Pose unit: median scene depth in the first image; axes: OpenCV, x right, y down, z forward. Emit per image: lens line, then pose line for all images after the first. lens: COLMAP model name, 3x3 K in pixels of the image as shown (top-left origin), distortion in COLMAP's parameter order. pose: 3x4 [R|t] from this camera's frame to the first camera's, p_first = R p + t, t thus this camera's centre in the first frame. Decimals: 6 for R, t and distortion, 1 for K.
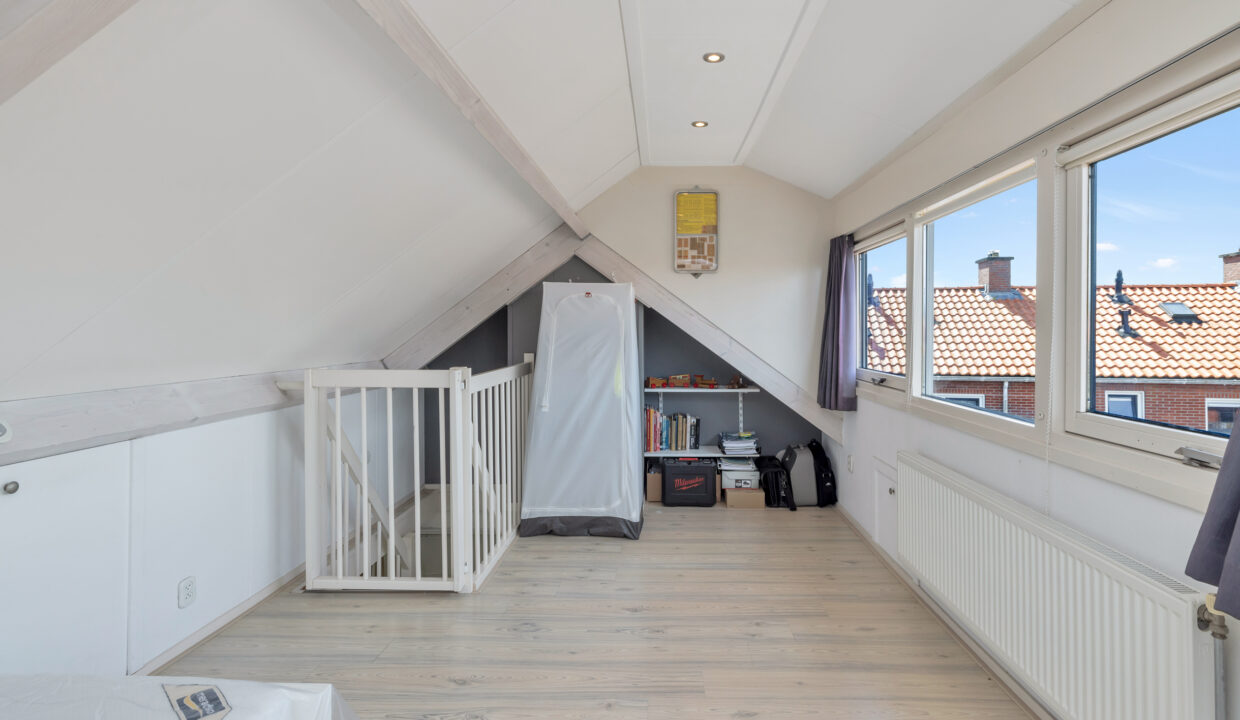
lens RADIAL K [[832.7, 0, 622.0], [0, 832.7, 357.3], [0, 0, 1]] dist [-0.008531, 0.001942]
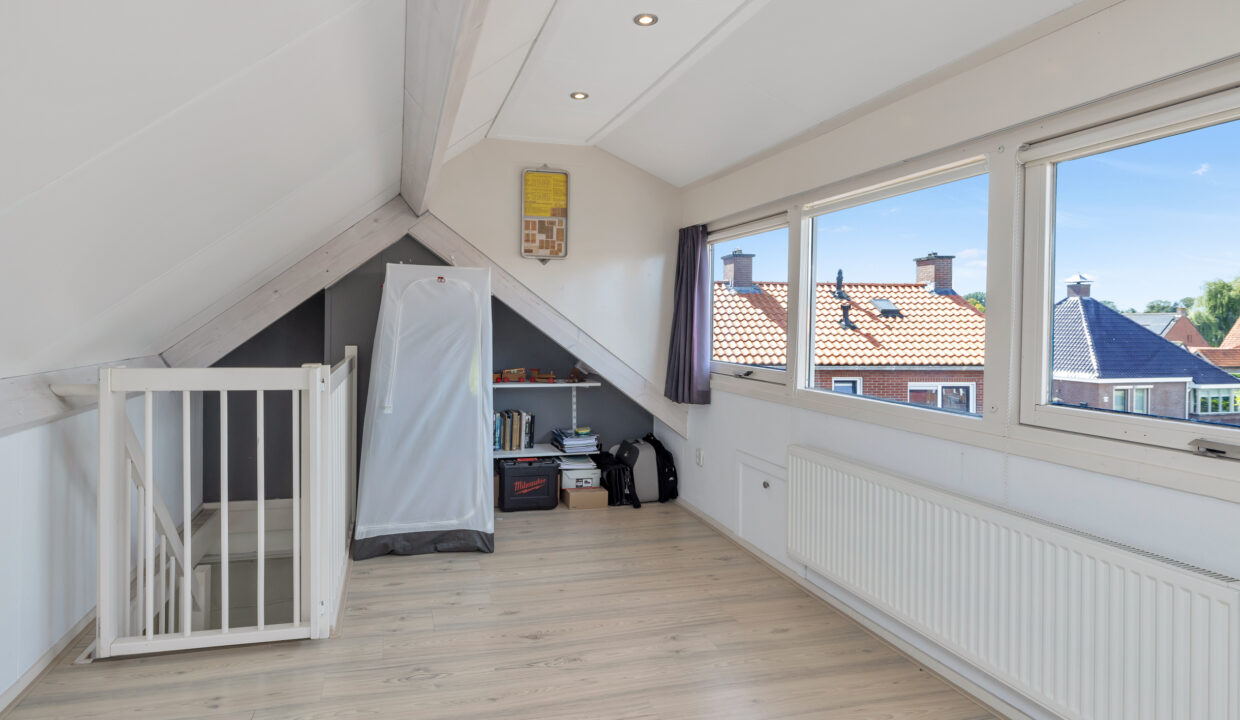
lens RADIAL K [[832.7, 0, 621.7], [0, 832.7, 349.8], [0, 0, 1]] dist [-0.008531, 0.001942]
pose [[0.944819, -0.003319, 0.327576, -0.143894], [0.002242, 0.999991, 0.003666, -0.003593], [-0.327585, -0.002729, 0.944818, 0.104586]]
